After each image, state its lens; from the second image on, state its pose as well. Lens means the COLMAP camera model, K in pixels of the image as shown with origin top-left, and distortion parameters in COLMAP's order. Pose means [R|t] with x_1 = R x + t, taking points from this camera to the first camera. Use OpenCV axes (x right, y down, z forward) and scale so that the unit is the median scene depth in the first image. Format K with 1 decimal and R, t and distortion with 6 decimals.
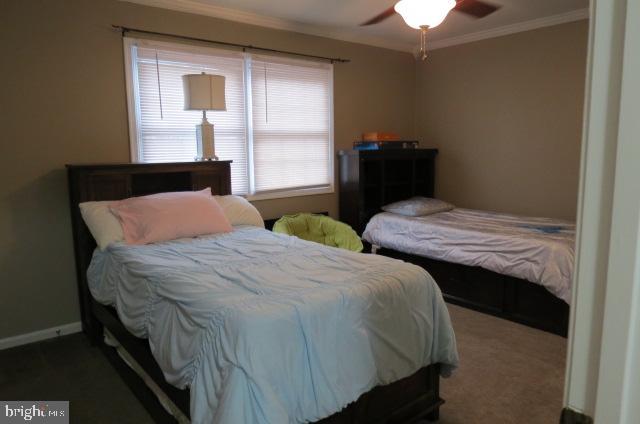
lens RADIAL K [[453.8, 0, 320.0], [0, 453.8, 212.0], [0, 0, 1]] dist [-0.024120, 0.004100]
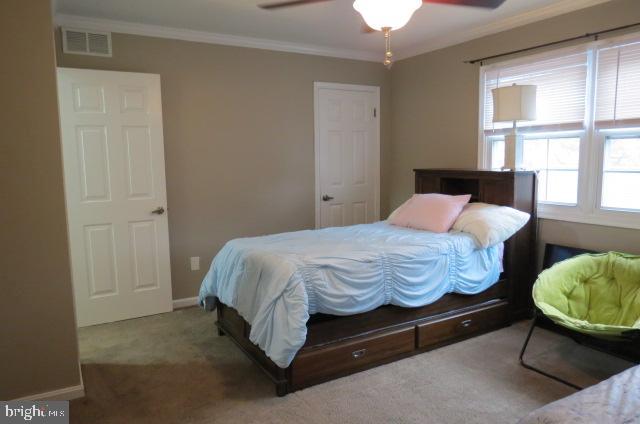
lens RADIAL K [[453.8, 0, 320.0], [0, 453.8, 212.0], [0, 0, 1]] dist [-0.024120, 0.004100]
pose [[-0.152472, 0.134261, -0.979146, 0.748459], [-0.125808, 0.980033, 0.153973, -0.114623], [0.980268, 0.146661, -0.132536, 0.670347]]
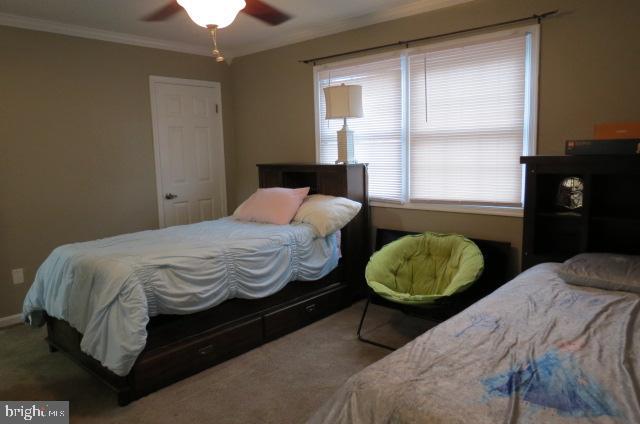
lens RADIAL K [[453.8, 0, 320.0], [0, 453.8, 212.0], [0, 0, 1]] dist [-0.024120, 0.004100]
pose [[0.160692, 0.144007, -0.976443, 0.764605], [-0.117699, 0.985036, 0.125905, -0.119482], [0.979962, 0.094694, 0.175236, 0.699223]]
